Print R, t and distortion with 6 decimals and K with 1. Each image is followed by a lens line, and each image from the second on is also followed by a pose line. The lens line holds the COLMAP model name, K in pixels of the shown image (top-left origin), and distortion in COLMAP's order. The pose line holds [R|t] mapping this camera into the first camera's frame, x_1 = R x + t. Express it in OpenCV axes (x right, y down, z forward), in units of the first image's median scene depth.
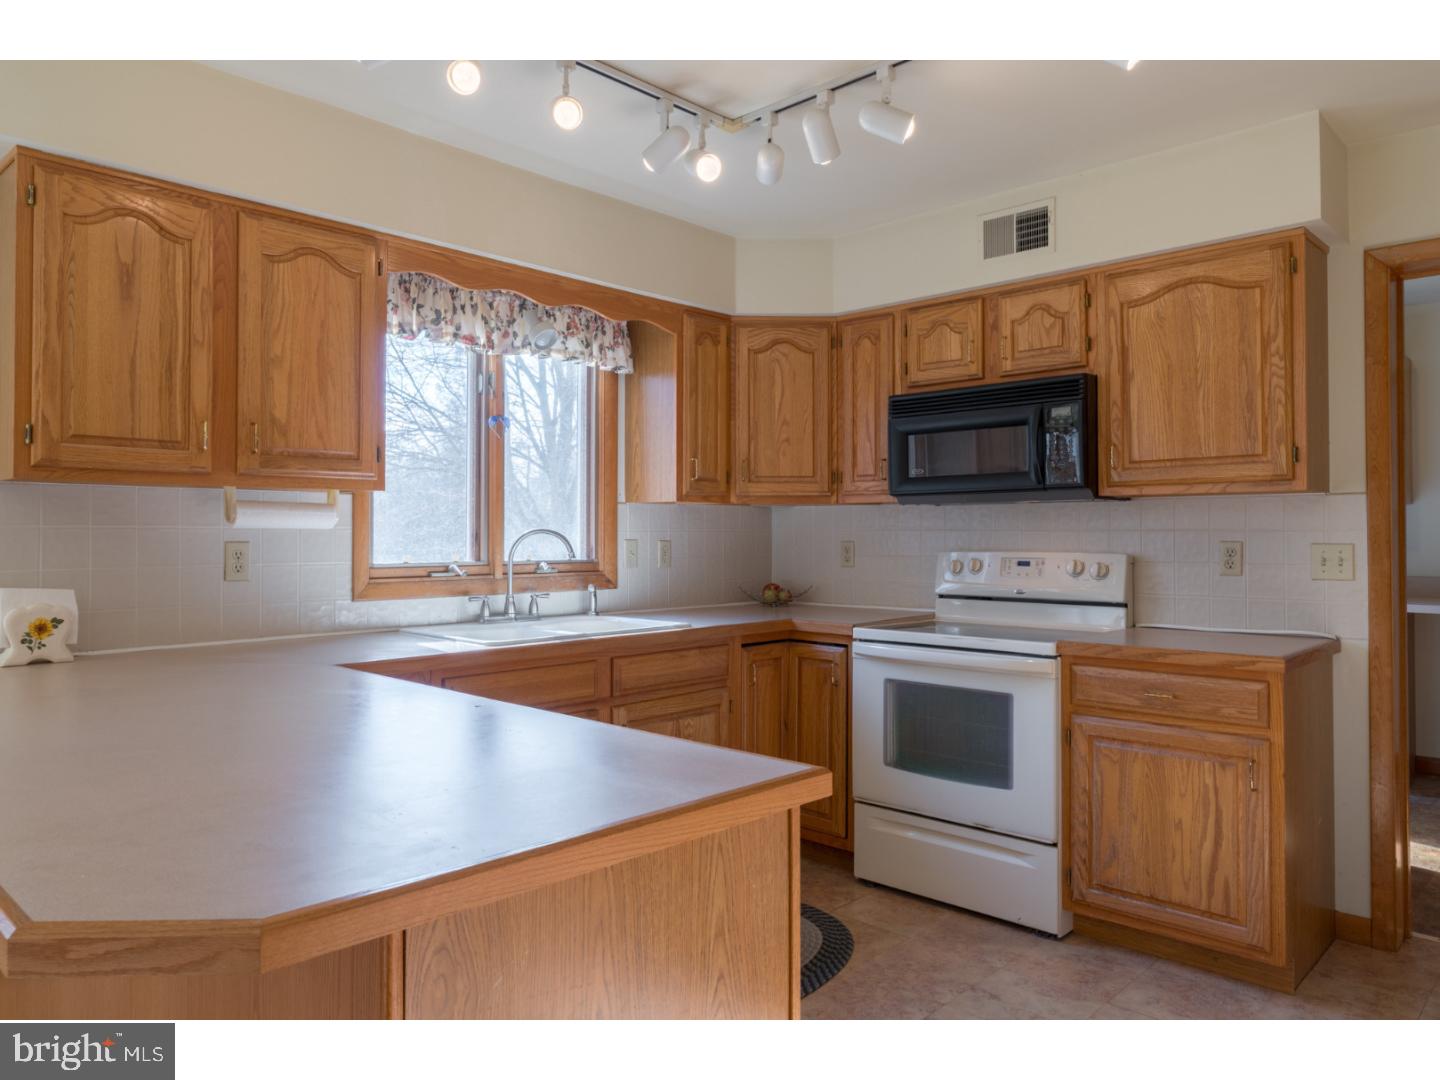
lens RADIAL K [[991.6, 0, 712.4], [0, 991.6, 519.7], [0, 0, 1]] dist [0.000943, 0.000403]
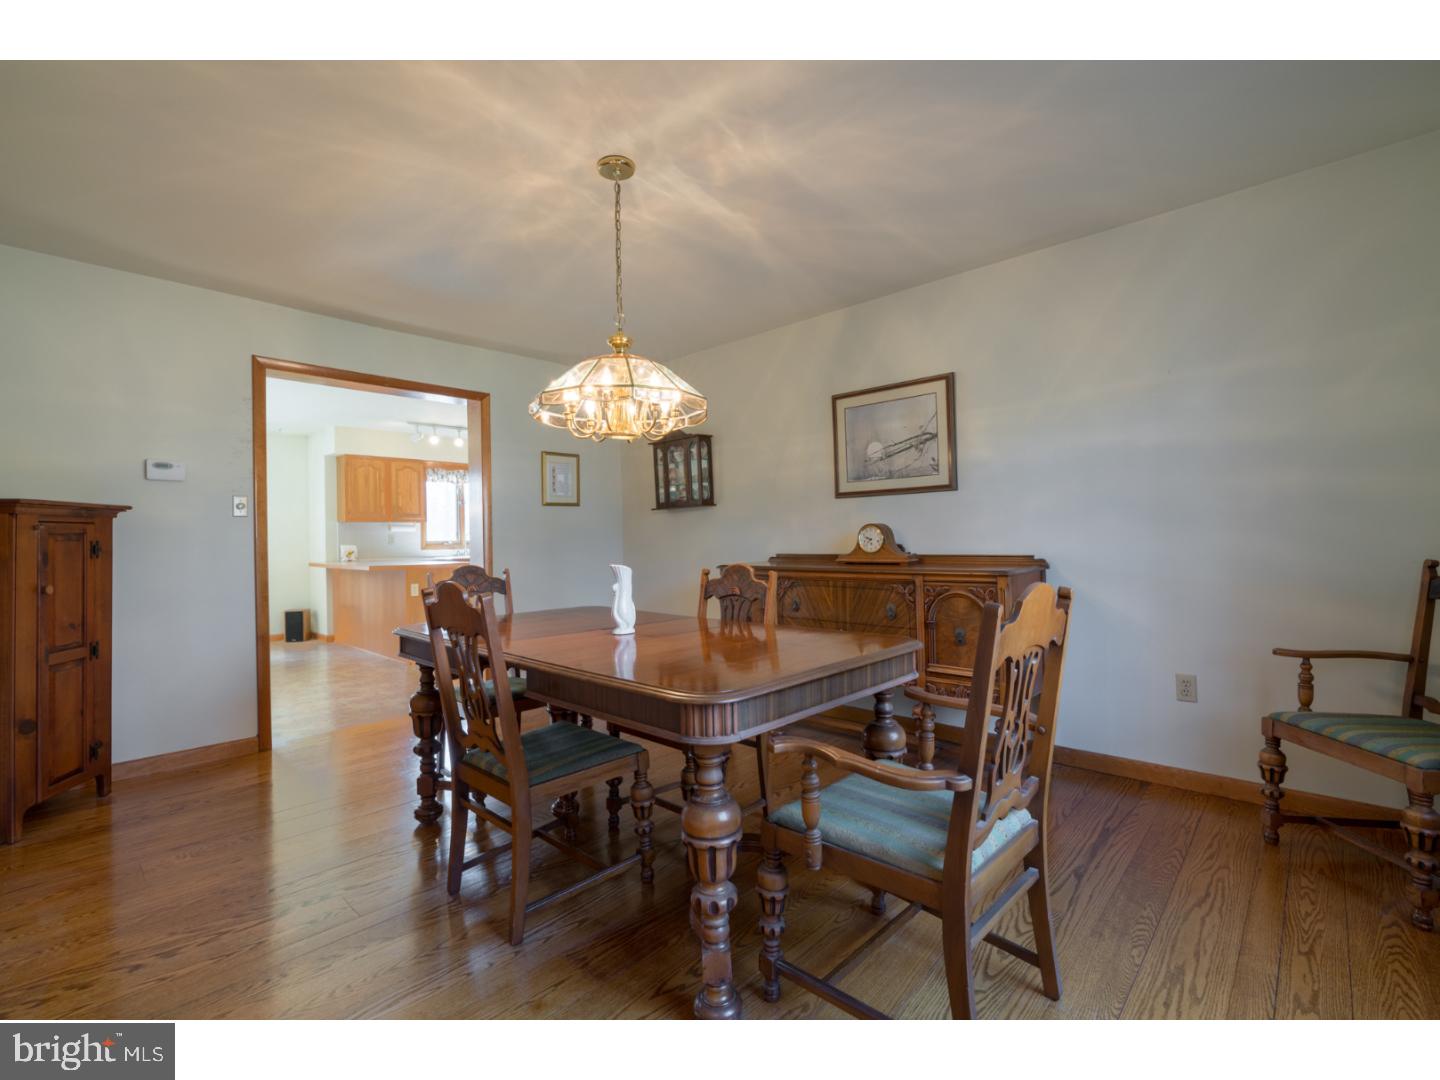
lens RADIAL K [[661.0, 0, 724.4], [0, 661.0, 534.4], [0, 0, 1]] dist [-0.003049, -0.000474]
pose [[0.999572, -0.023714, 0.017121, 0.741723], [0.023580, 0.999690, 0.007989, 0.025894], [-0.017305, -0.007582, 0.999822, -1.533201]]
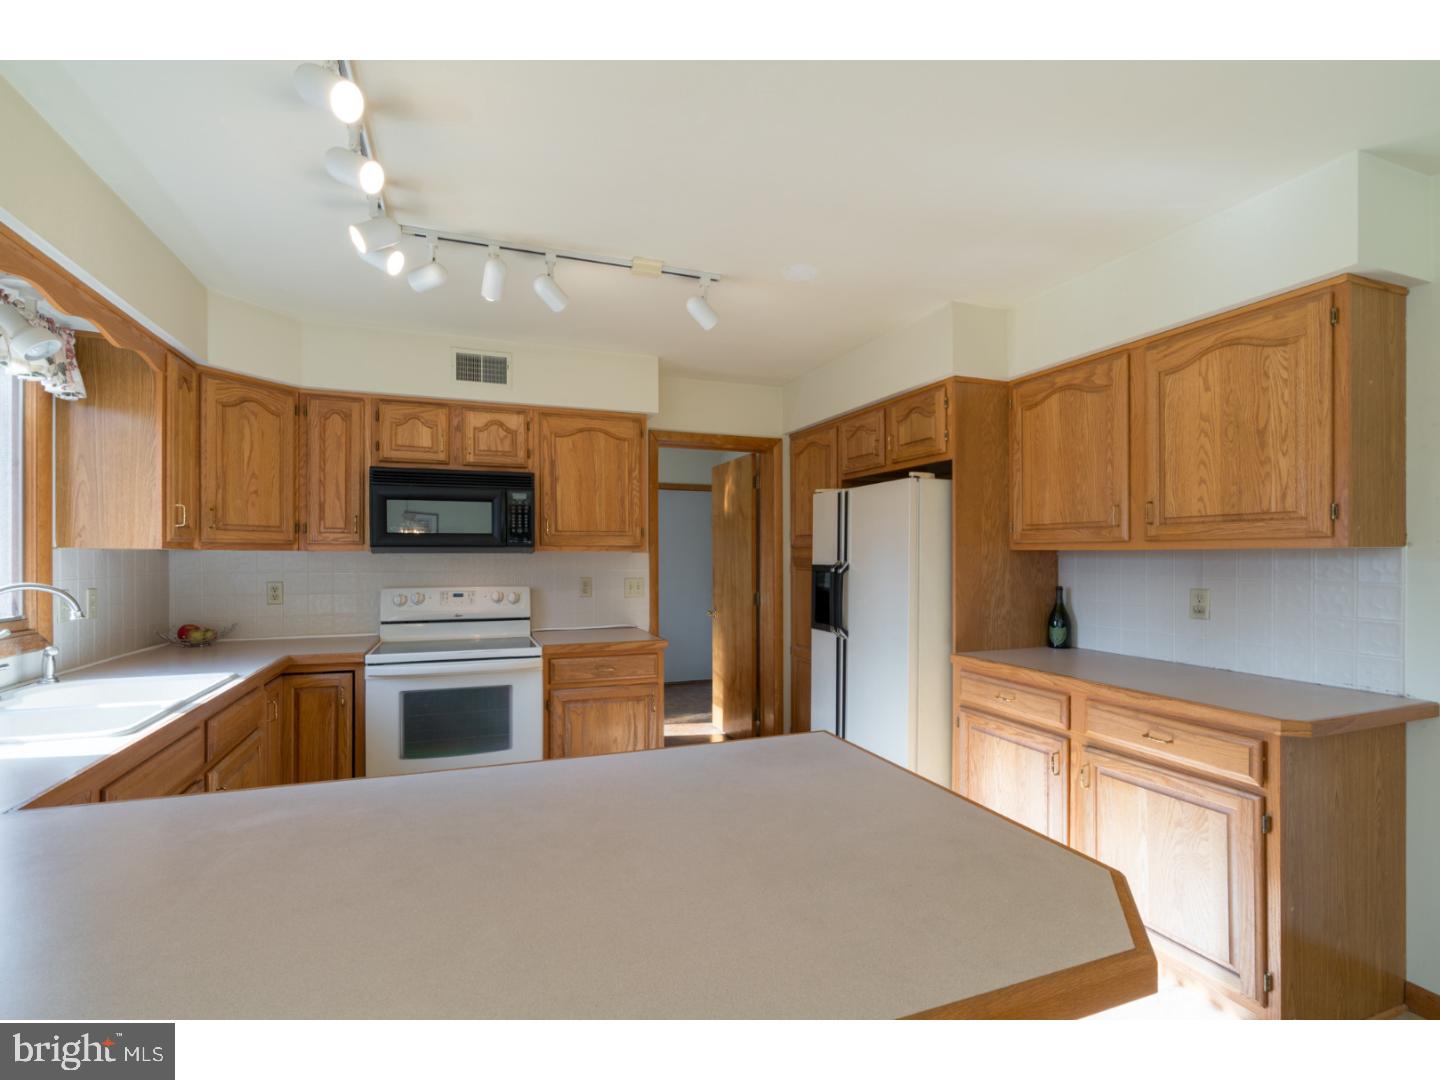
lens RADIAL K [[658.1, 0, 716.1], [0, 658.1, 557.9], [0, 0, 1]] dist [-0.002412, -0.000061]
pose [[0.436471, -0.000981, 0.899718, -0.416958], [-0.014196, 0.999867, 0.007976, -0.024911], [-0.899606, -0.016254, 0.436399, 0.272260]]
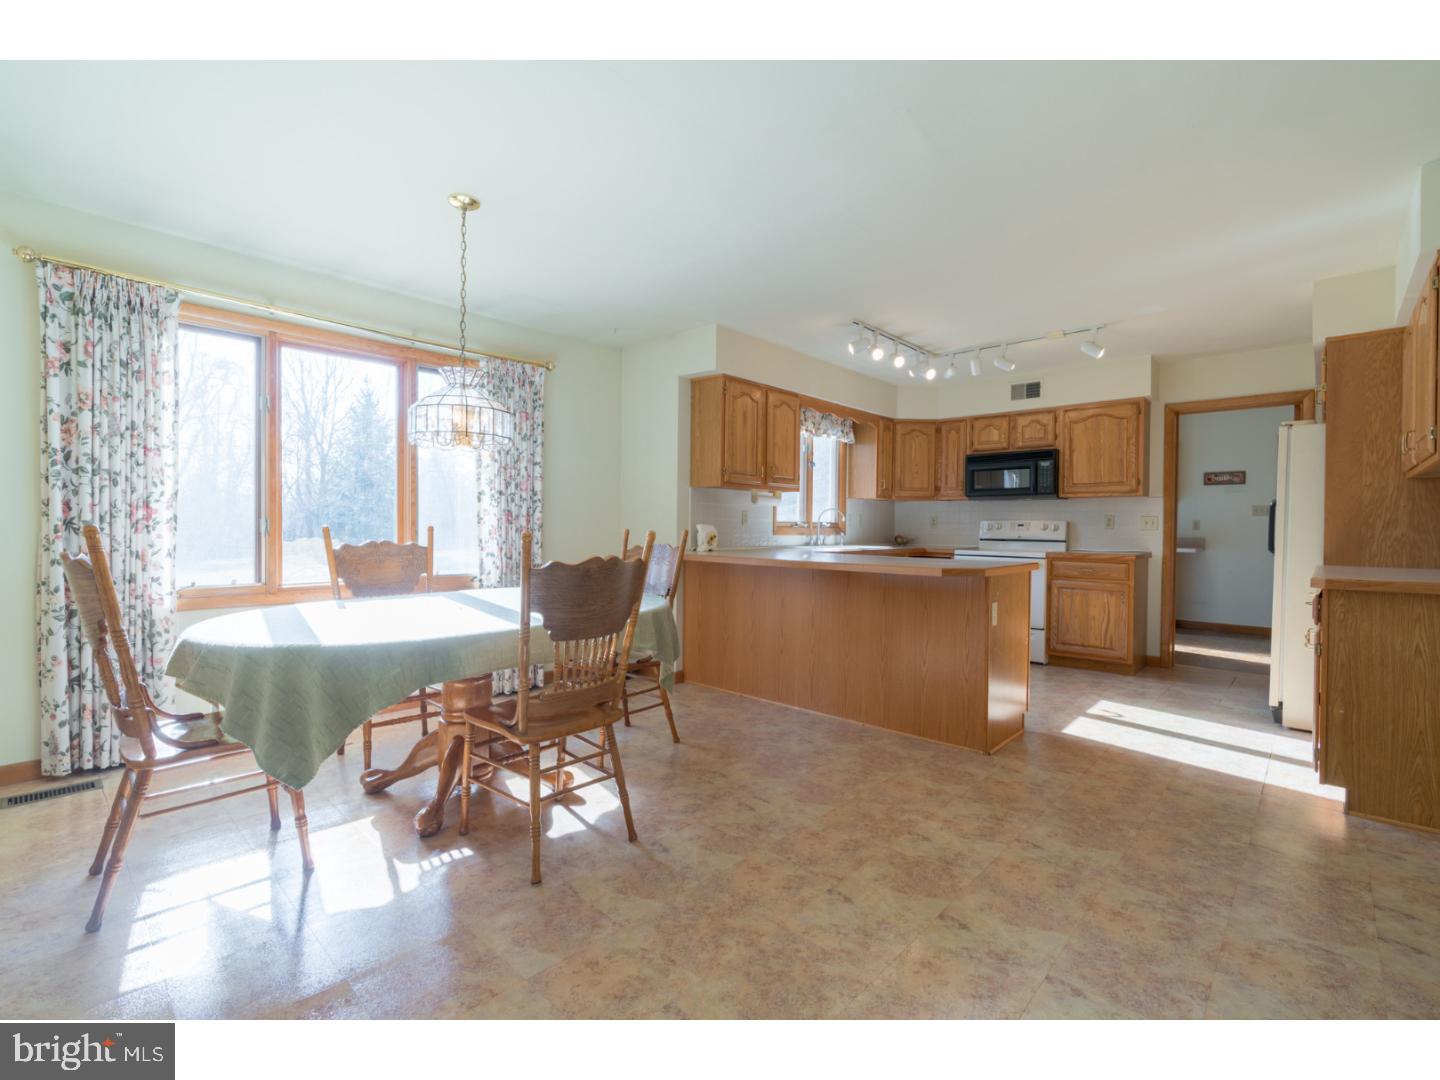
lens RADIAL K [[661.0, 0, 724.4], [0, 661.0, 534.4], [0, 0, 1]] dist [-0.003049, -0.000474]
pose [[0.999732, 0.009988, 0.020890, -0.485242], [-0.010549, 0.999582, 0.026929, 0.033559], [-0.020613, -0.027142, 0.999419, -0.654368]]
